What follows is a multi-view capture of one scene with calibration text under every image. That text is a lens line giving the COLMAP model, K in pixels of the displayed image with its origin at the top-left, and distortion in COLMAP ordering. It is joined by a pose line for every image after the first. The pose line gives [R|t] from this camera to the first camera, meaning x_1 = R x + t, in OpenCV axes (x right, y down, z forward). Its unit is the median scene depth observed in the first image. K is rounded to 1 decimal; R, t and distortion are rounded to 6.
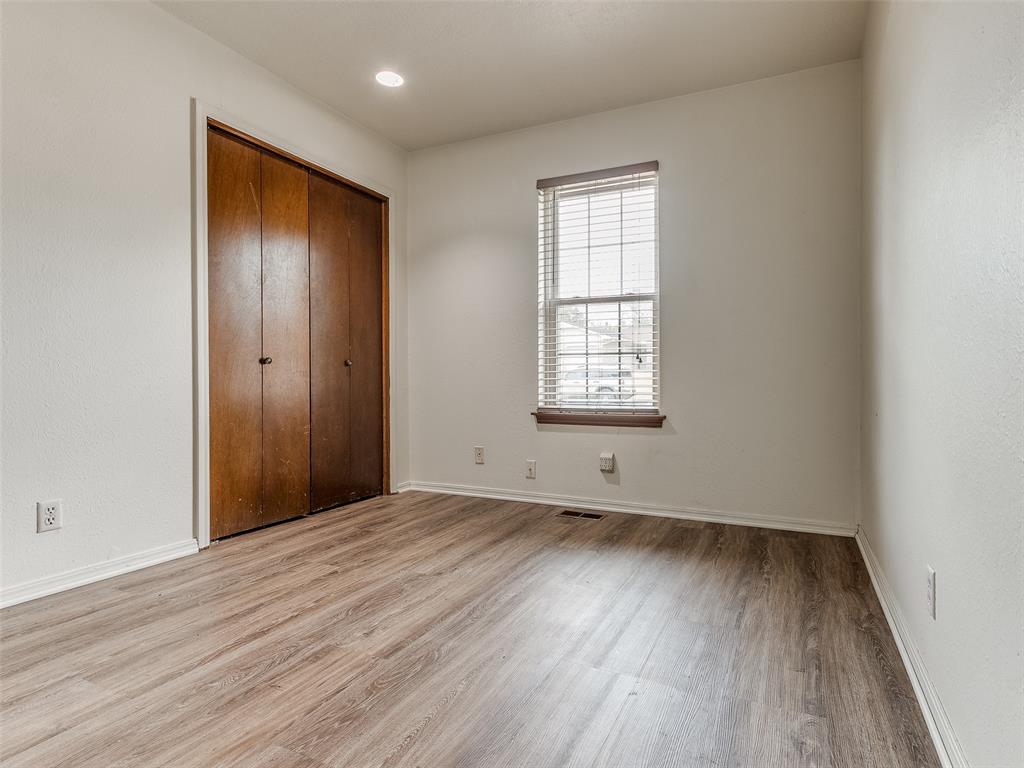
lens RADIAL K [[503.6, 0, 515.6], [0, 503.6, 374.6], [0, 0, 1]] dist [0.005488, -0.000119]
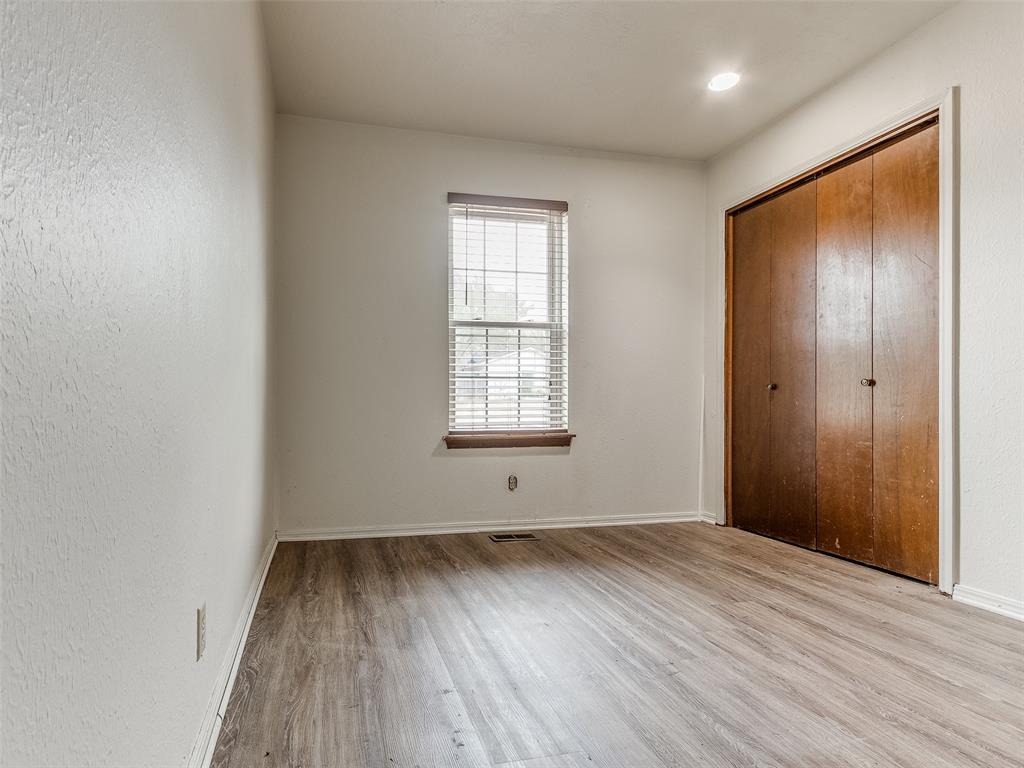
lens RADIAL K [[503.6, 0, 515.5], [0, 503.6, 393.8], [0, 0, 1]] dist [0.005488, -0.000119]
pose [[0.827340, 0.008479, 0.561638, -0.391406], [-0.002826, 0.999936, -0.010933, 0.003693], [-0.561694, 0.007458, 0.827311, 0.150634]]
